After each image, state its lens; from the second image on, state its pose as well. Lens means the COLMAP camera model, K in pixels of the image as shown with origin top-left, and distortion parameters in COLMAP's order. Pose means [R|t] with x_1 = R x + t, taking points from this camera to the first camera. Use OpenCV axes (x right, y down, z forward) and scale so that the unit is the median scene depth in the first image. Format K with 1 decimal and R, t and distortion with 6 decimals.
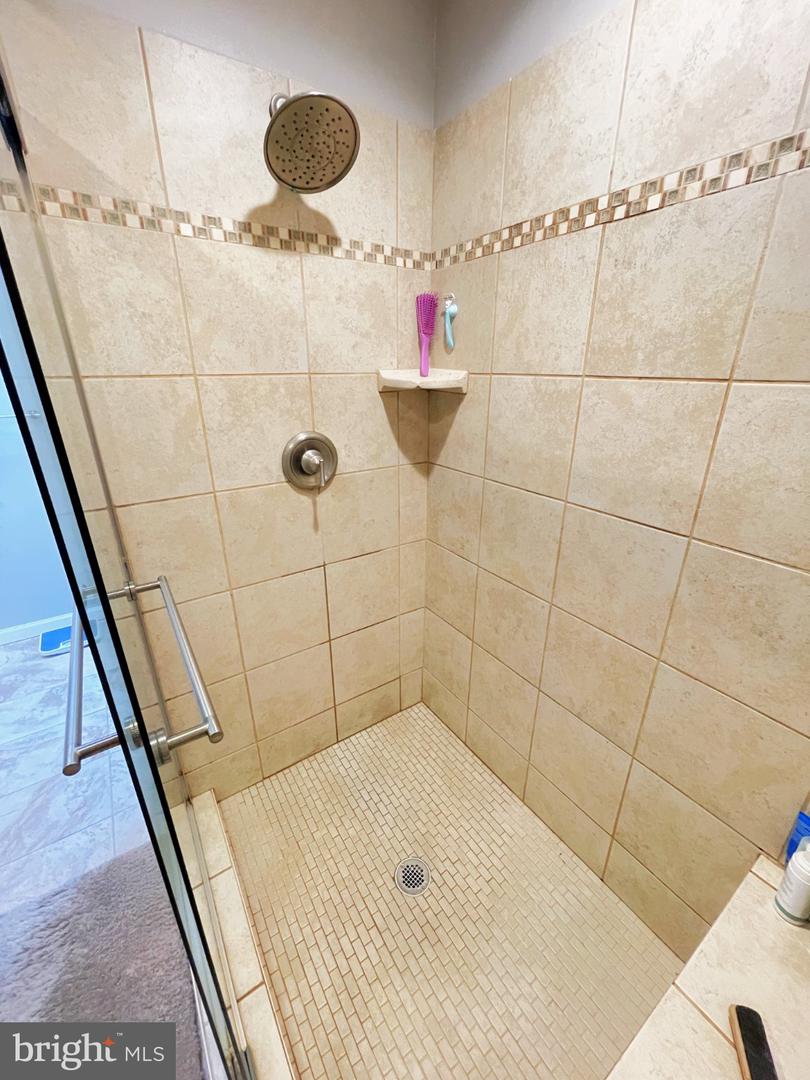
lens RADIAL K [[436.3, 0, 411.4], [0, 436.3, 540.6], [0, 0, 1]] dist [-0.003239, 0.001062]
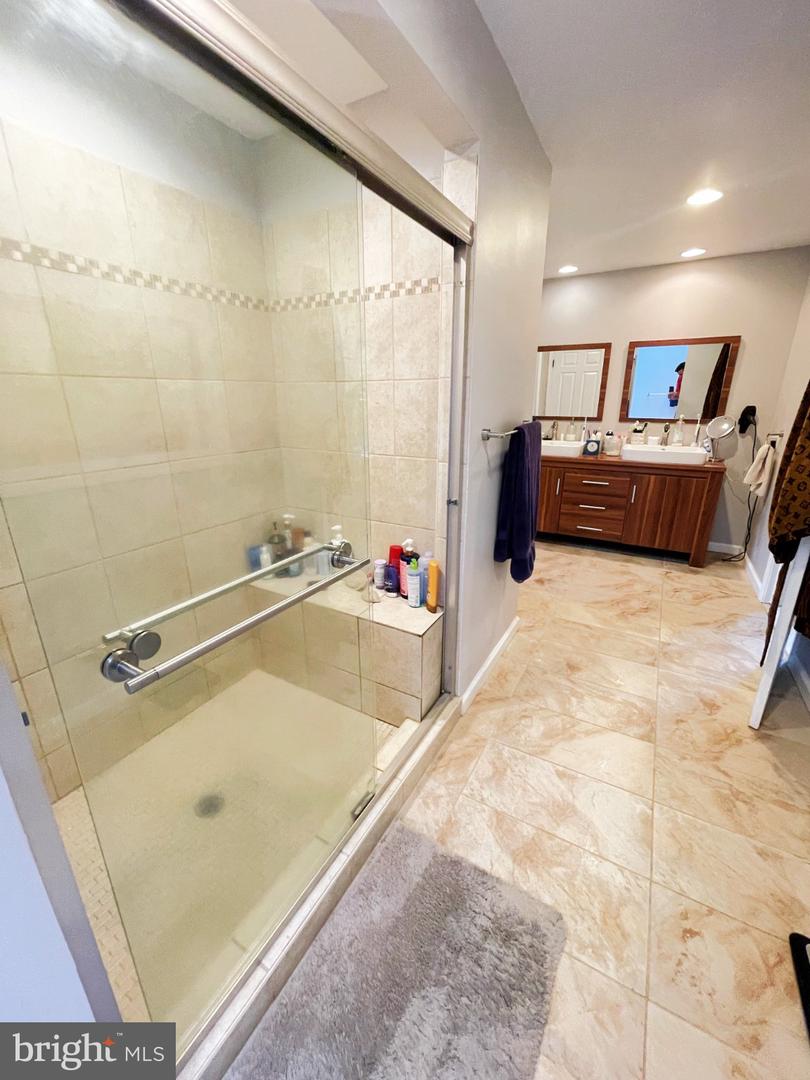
lens RADIAL K [[436.3, 0, 409.9], [0, 436.3, 536.1], [0, 0, 1]] dist [-0.003239, 0.001062]
pose [[-0.447381, -0.273442, 0.851516, -1.216799], [0.334990, 0.831565, 0.443037, -0.173837], [-0.829236, 0.483456, -0.280426, 0.649789]]
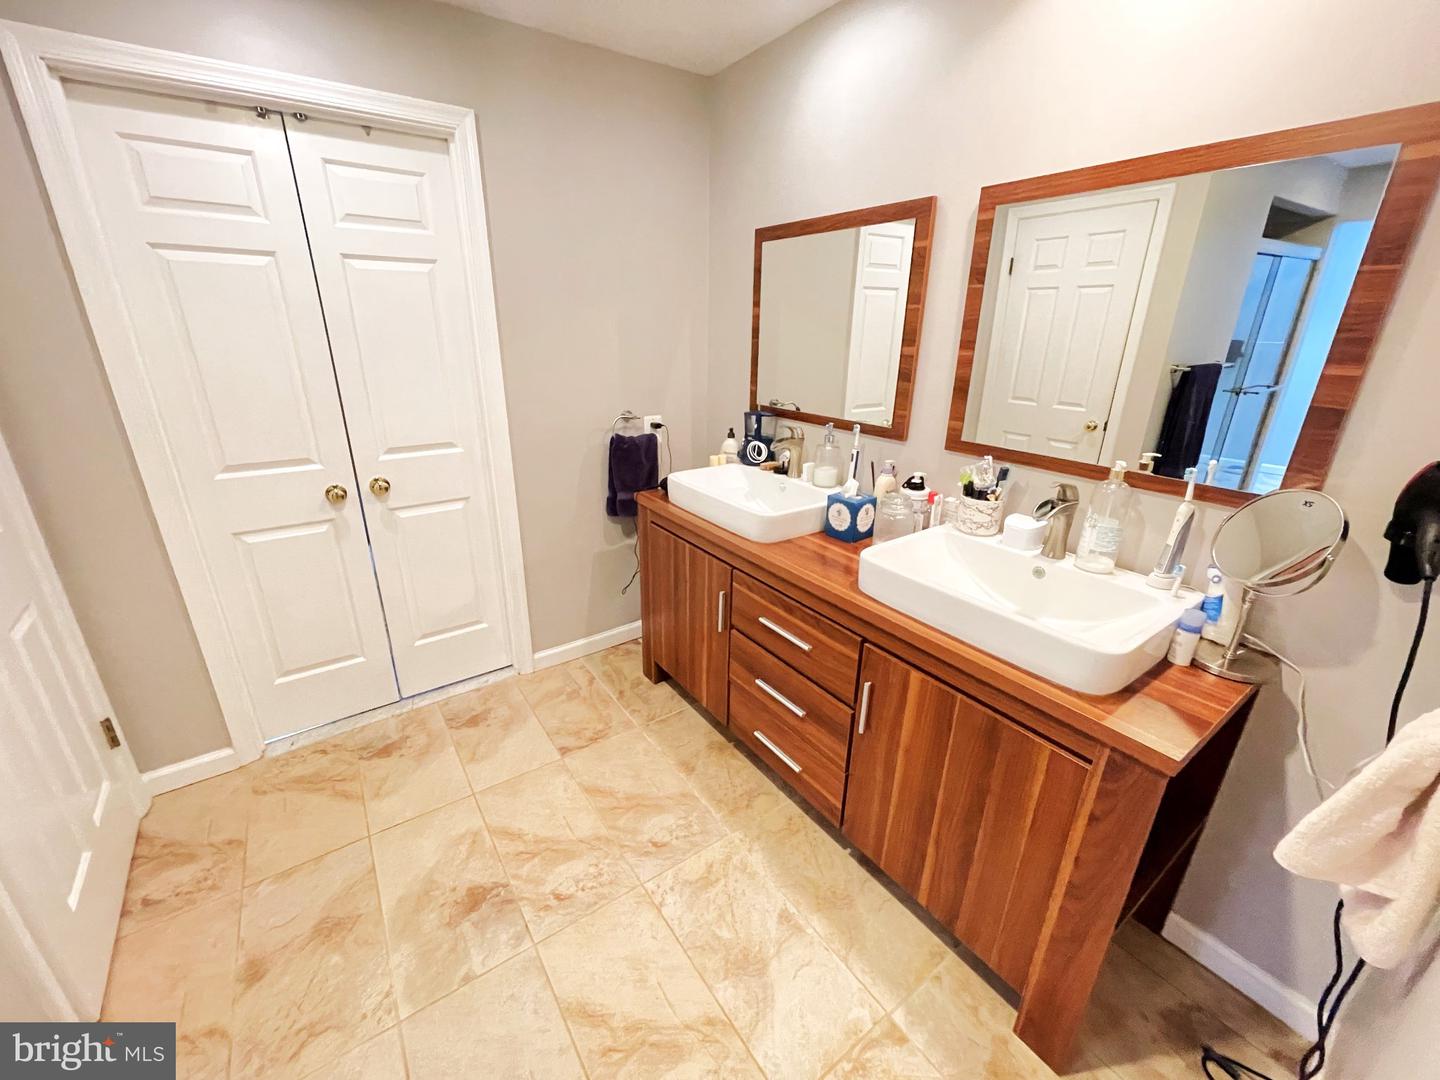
lens RADIAL K [[581.8, 0, 720.5], [0, 581.8, 538.7], [0, 0, 1]] dist [-0.003239, 0.001062]
pose [[-0.023313, -0.346847, 0.937632, -0.157604], [0.361115, 0.871642, 0.331415, 0.714282], [-0.932230, 0.346319, 0.104931, -1.832945]]
